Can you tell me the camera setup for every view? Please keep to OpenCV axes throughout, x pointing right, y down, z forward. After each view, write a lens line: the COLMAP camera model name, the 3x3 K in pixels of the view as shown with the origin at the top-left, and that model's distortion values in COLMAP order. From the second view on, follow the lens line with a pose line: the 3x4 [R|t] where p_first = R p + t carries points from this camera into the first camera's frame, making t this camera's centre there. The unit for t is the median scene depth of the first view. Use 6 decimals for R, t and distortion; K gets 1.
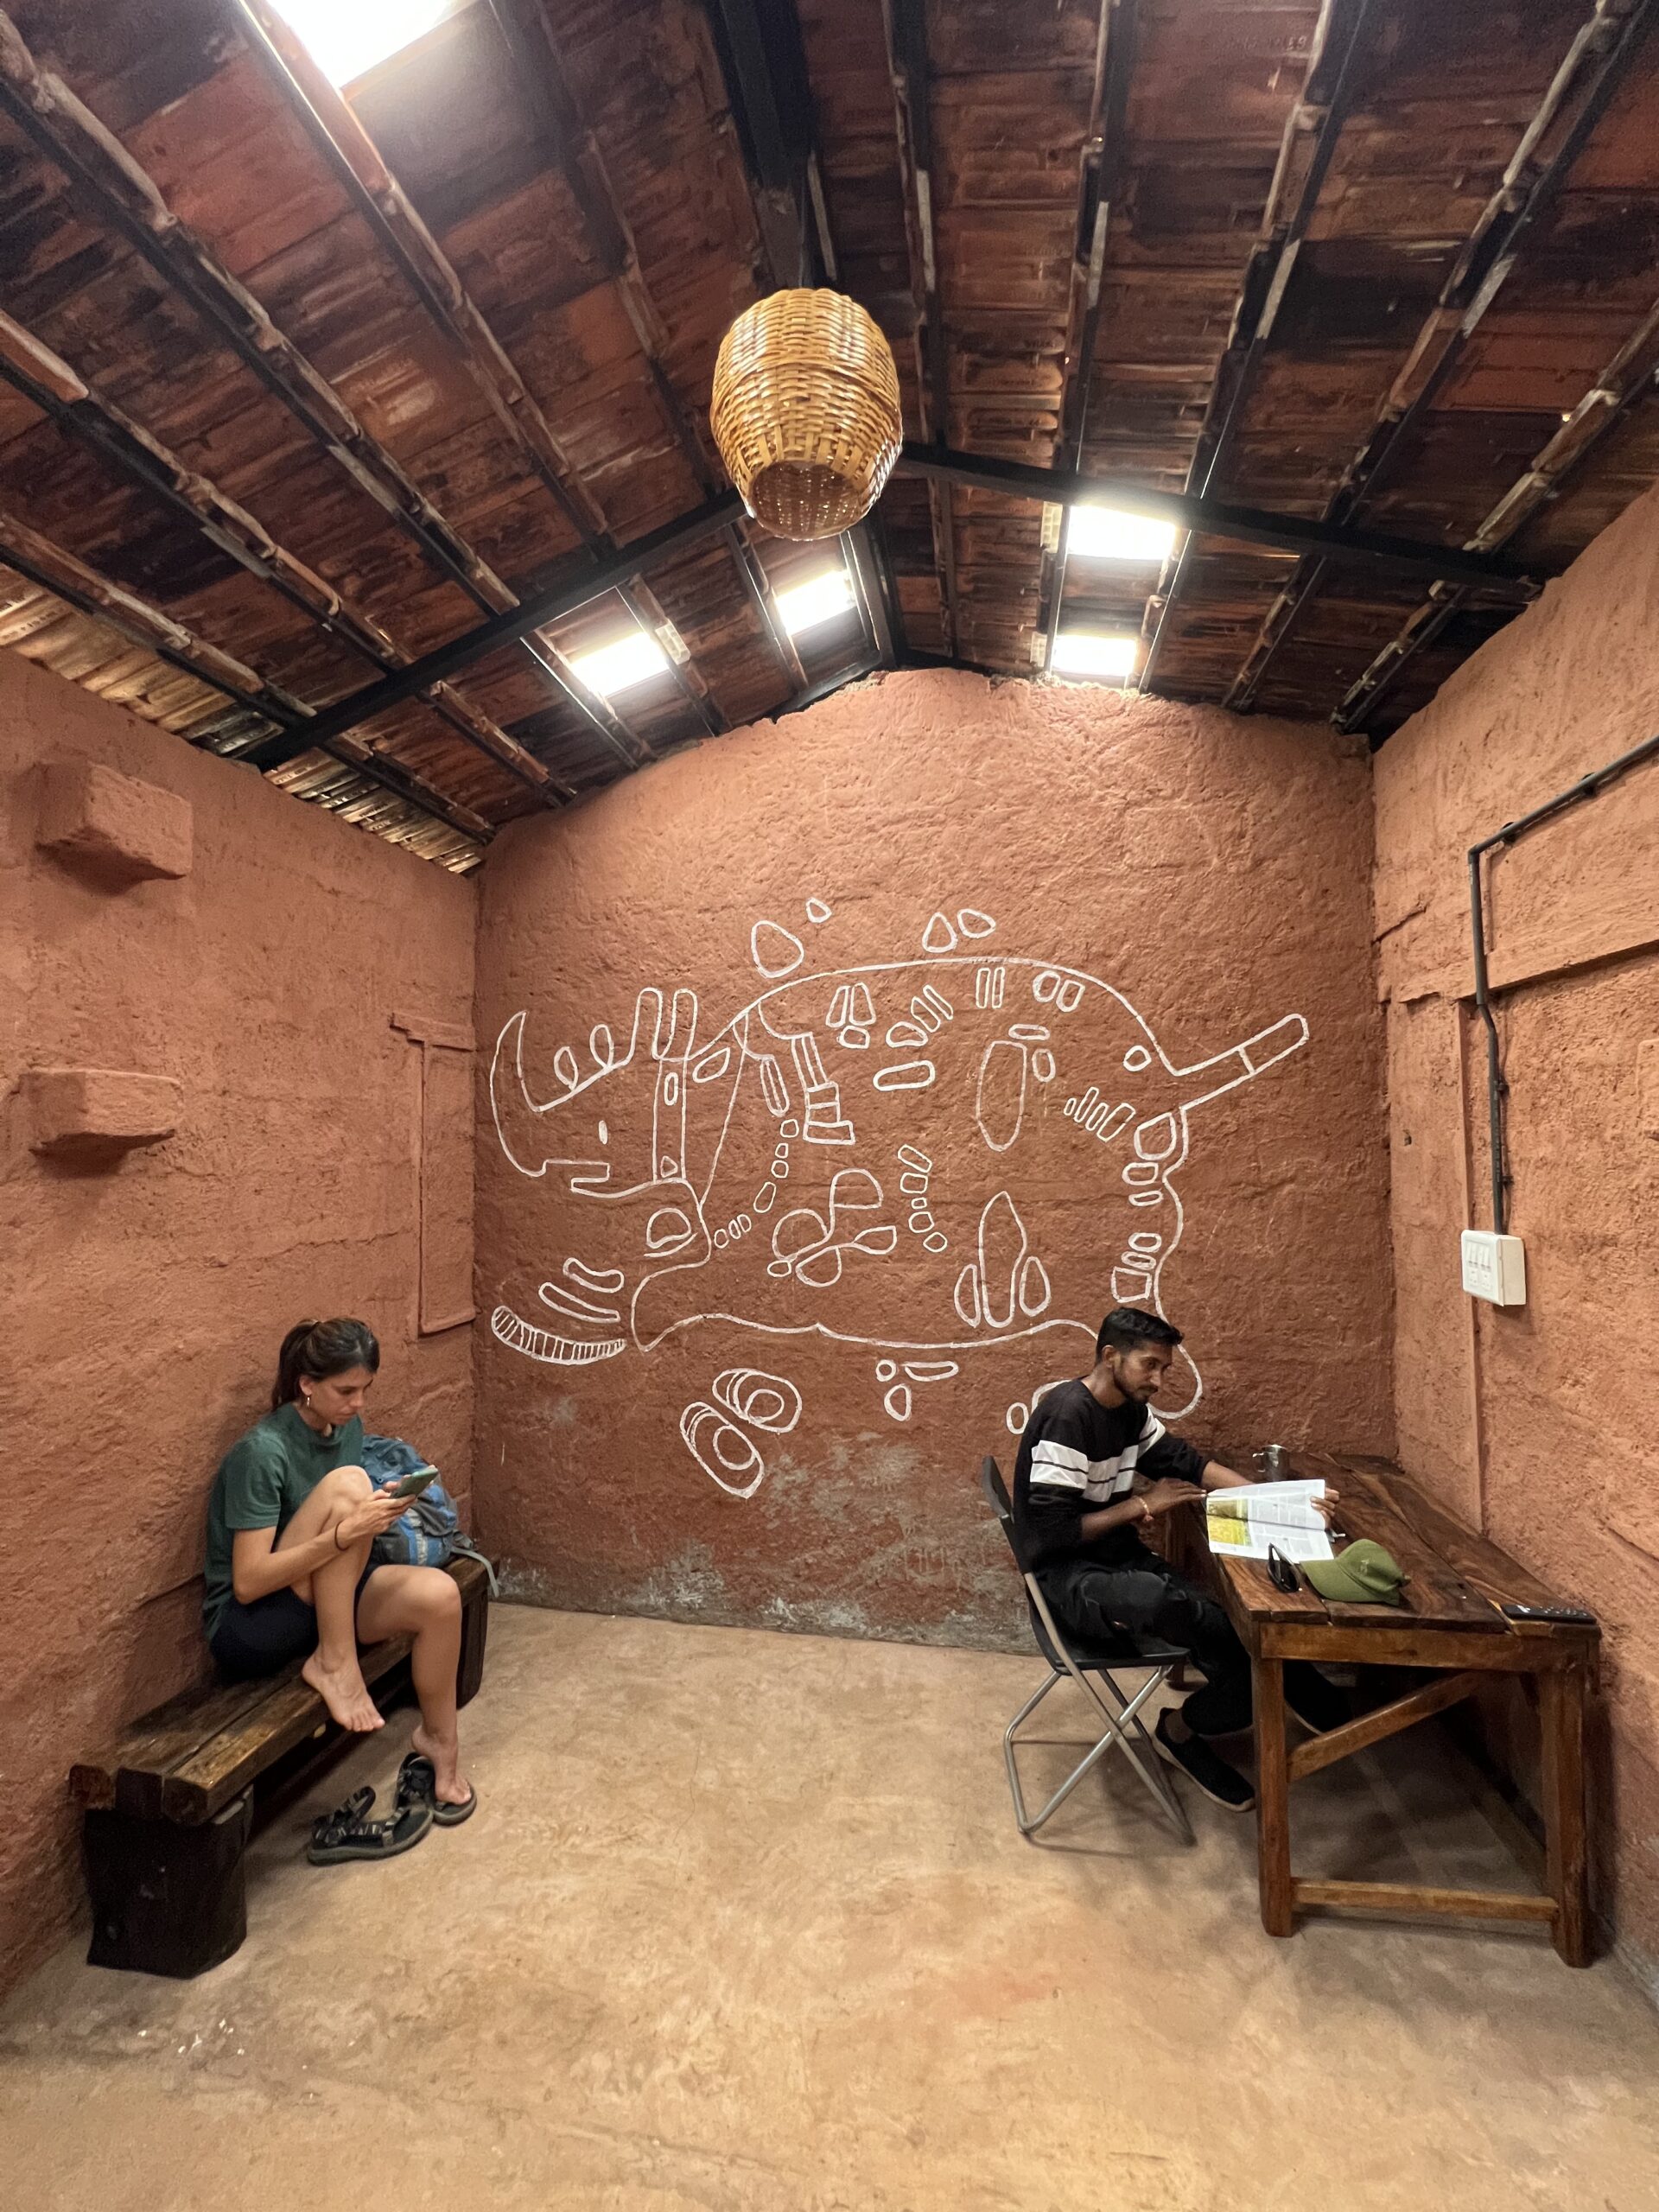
lens RADIAL K [[899.0, 0, 829.4], [0, 899.0, 1091.7], [0, 0, 1]] dist [0.000028, 0.000381]
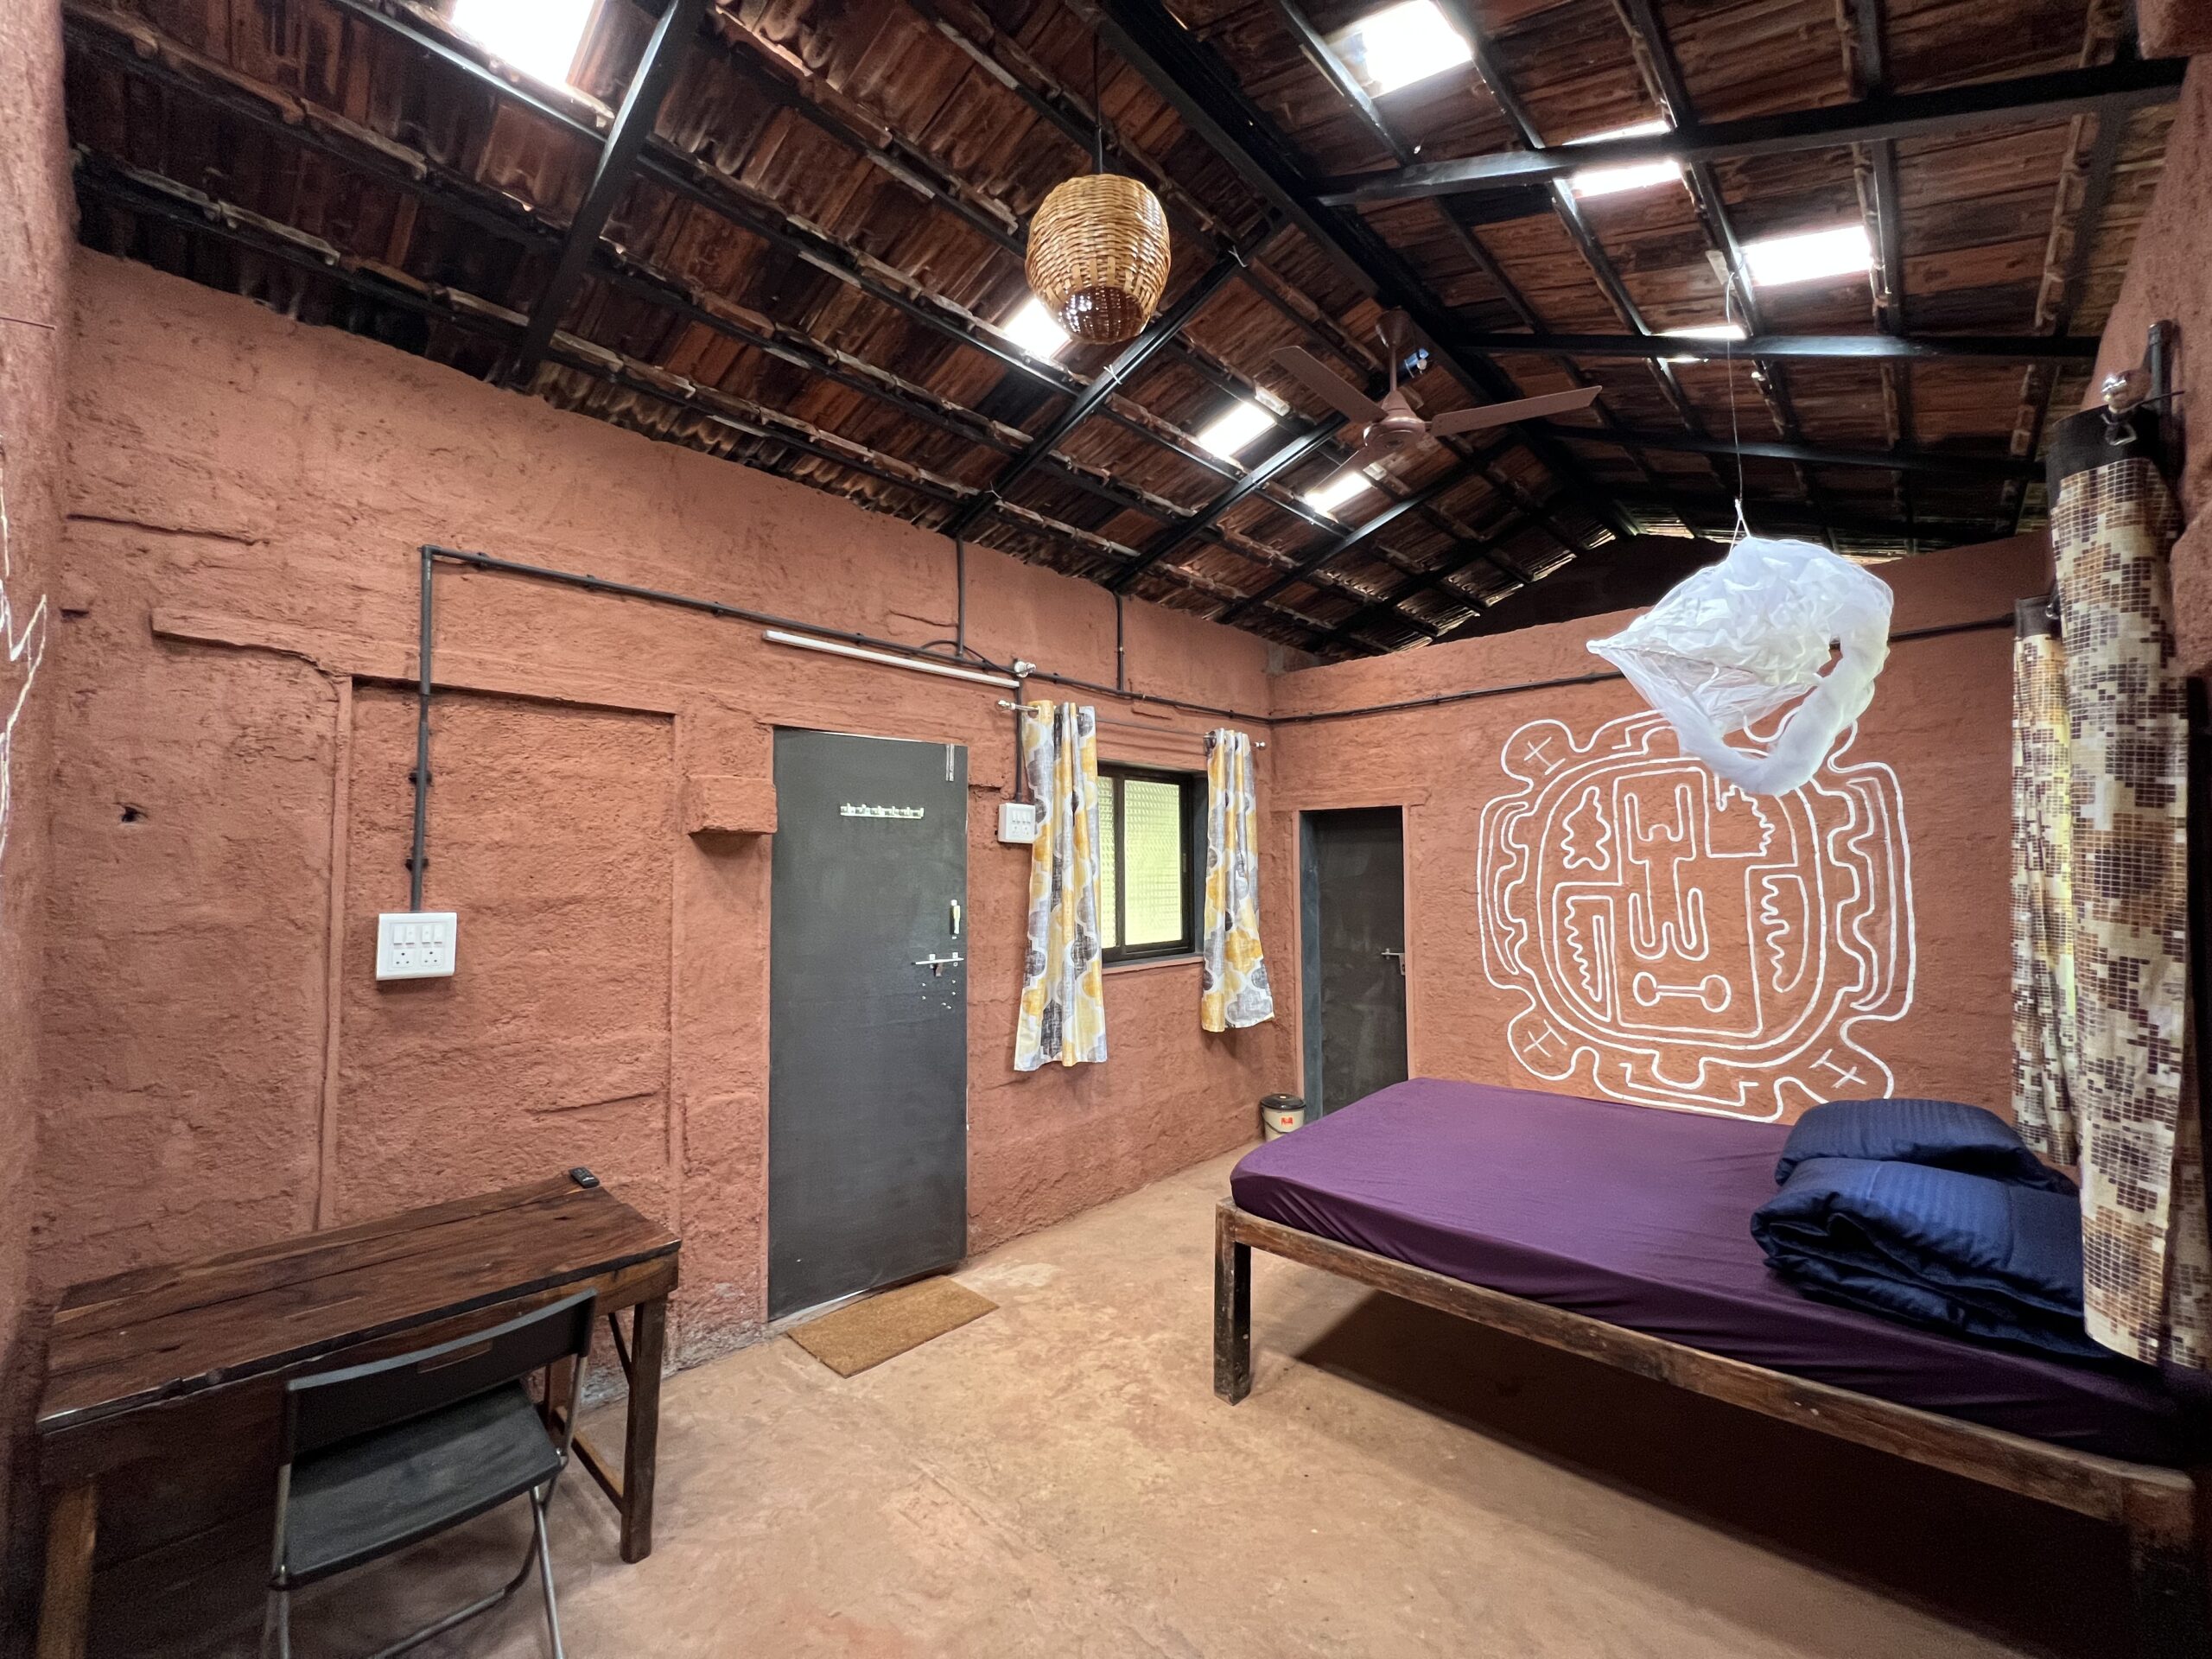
lens RADIAL K [[899.0, 0, 1105.6], [0, 899.0, 828.2], [0, 0, 1]] dist [0.000028, 0.000381]
pose [[-0.842701, 0.049257, 0.536123, -0.384885], [-0.007217, 0.994683, -0.102731, 0.122780], [-0.538333, -0.090441, -0.837865, 1.110520]]
